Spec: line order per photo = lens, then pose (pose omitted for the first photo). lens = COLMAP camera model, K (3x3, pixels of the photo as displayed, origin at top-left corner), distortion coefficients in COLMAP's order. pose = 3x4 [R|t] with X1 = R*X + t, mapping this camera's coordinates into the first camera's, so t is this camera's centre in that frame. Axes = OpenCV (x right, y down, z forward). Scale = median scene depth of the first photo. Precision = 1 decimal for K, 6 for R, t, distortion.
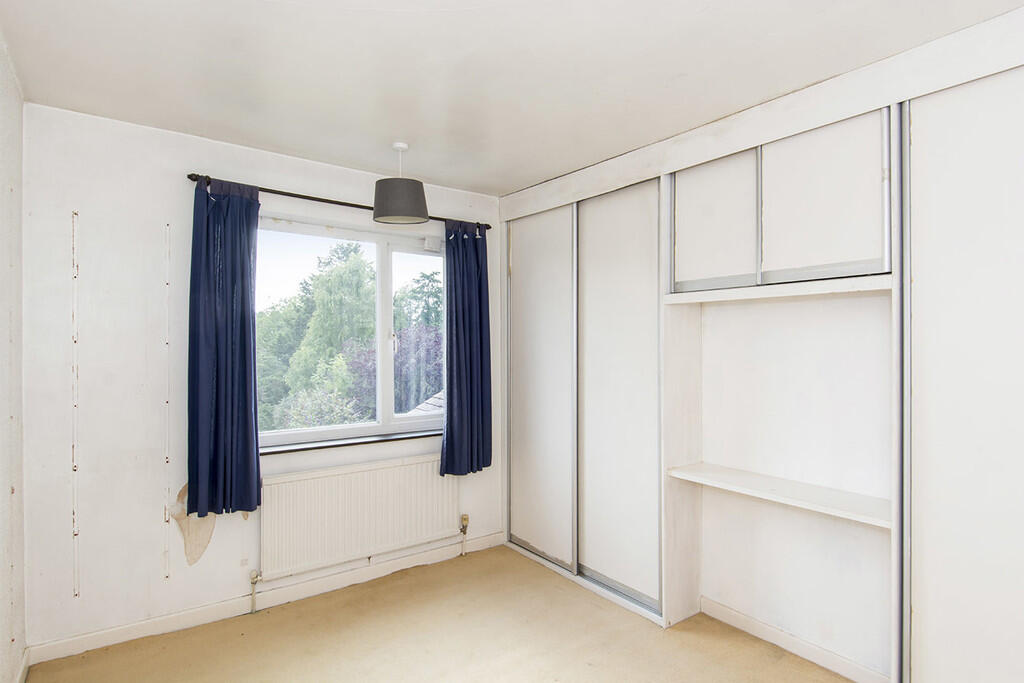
lens RADIAL K [[544.5, 0, 506.4], [0, 544.5, 342.6], [0, 0, 1]] dist [0.000711, -0.002723]
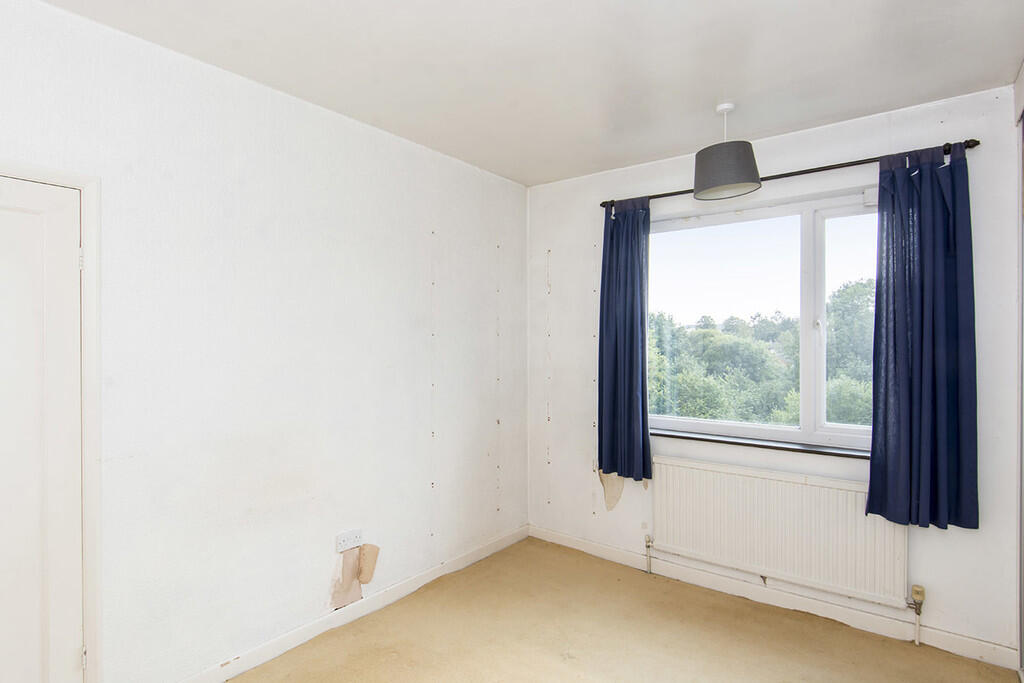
lens RADIAL K [[544.5, 0, 505.5], [0, 544.5, 341.9], [0, 0, 1]] dist [0.000711, -0.002723]
pose [[0.267815, 0.002461, -0.963467, 0.527165], [0.010215, 0.999933, 0.005394, 0.005435], [0.963416, -0.011286, 0.267772, 0.397689]]
